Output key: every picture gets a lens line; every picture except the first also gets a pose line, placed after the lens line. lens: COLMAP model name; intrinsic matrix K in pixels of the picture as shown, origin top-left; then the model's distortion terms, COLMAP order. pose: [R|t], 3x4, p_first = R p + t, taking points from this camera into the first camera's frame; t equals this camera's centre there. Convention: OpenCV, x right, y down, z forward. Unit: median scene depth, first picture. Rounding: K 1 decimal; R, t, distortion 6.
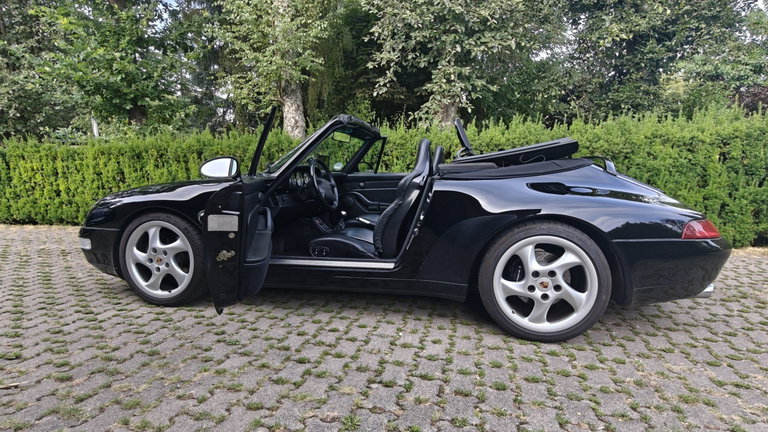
lens RADIAL K [[403.5, 0, 385.9], [0, 403.5, 216.0], [0, 0, 1]] dist [0.003854, 0.000791]
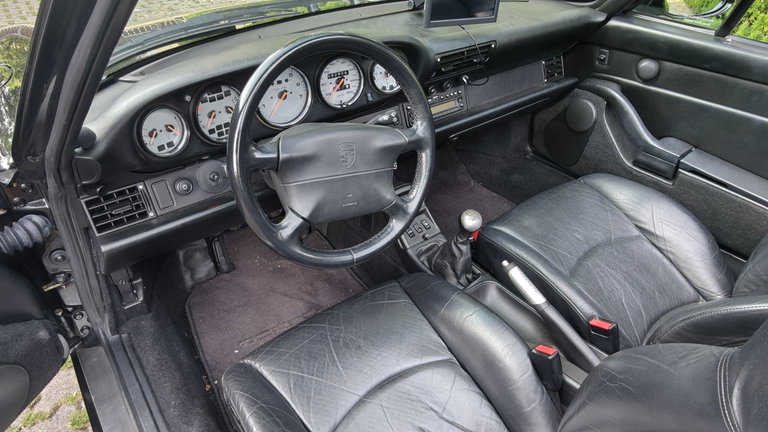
lens RADIAL K [[486.0, 0, 382.5], [0, 486.0, 220.7], [0, 0, 1]] dist [-0.000486, 0.004629]
pose [[0.753179, 0.400498, -0.521845, 0.033613], [-0.088142, 0.847590, 0.523280, -0.259498], [0.651883, -0.348127, 0.673688, 1.084975]]
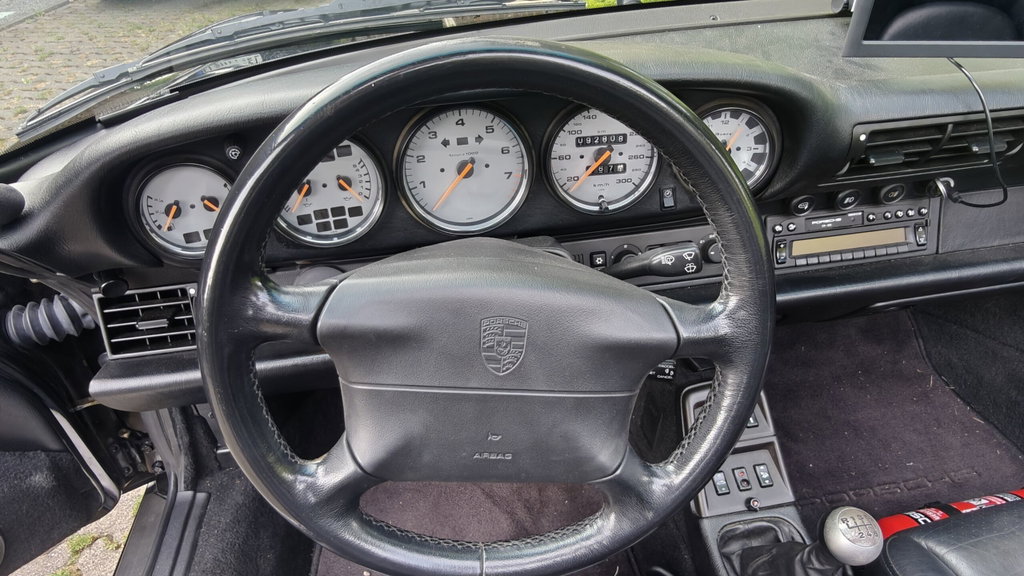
lens RADIAL K [[648.0, 0, 510.0], [0, 648.0, 294.2], [0, 0, 1]] dist [-0.000486, 0.004629]
pose [[0.344575, 0.536507, -0.770343, -0.053057], [-0.063502, 0.832039, 0.551071, -0.229683], [0.936609, -0.140967, 0.320769, 1.273406]]
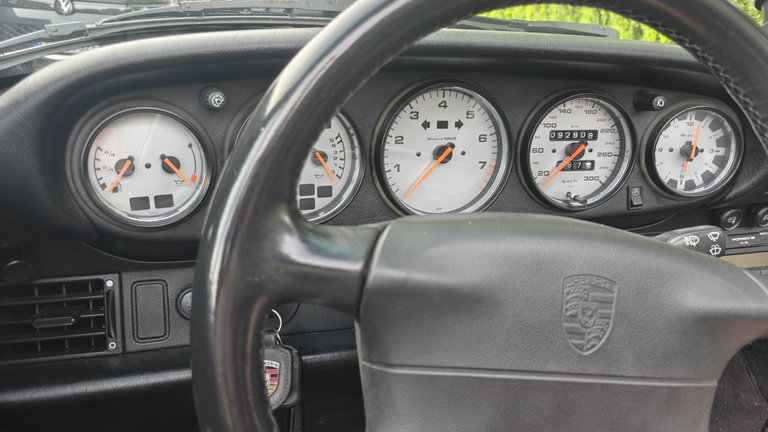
lens RADIAL K [[529.3, 0, 384.0], [0, 529.3, 216.0], [0, 0, 1]] dist [0.006057, 0.001148]
pose [[0.444410, 0.333113, -0.831586, -0.122749], [-0.142667, 0.942763, 0.301405, -0.160160], [0.884390, -0.015308, 0.466497, 1.231125]]
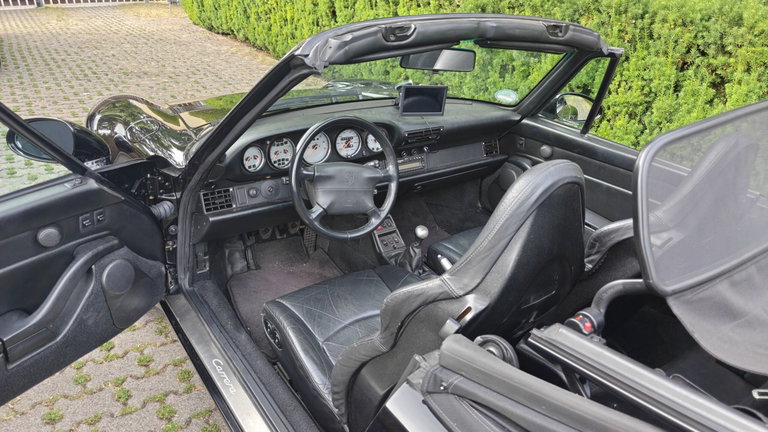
lens RADIAL K [[526.4, 0, 384.0], [0, 526.4, 216.0], [0, 0, 1]] dist [0.056068, -0.058717]
pose [[0.736075, 0.351031, -0.578767, 0.285527], [-0.155496, 0.919847, 0.360141, -0.332889], [0.658798, -0.175095, 0.731660, 0.812805]]
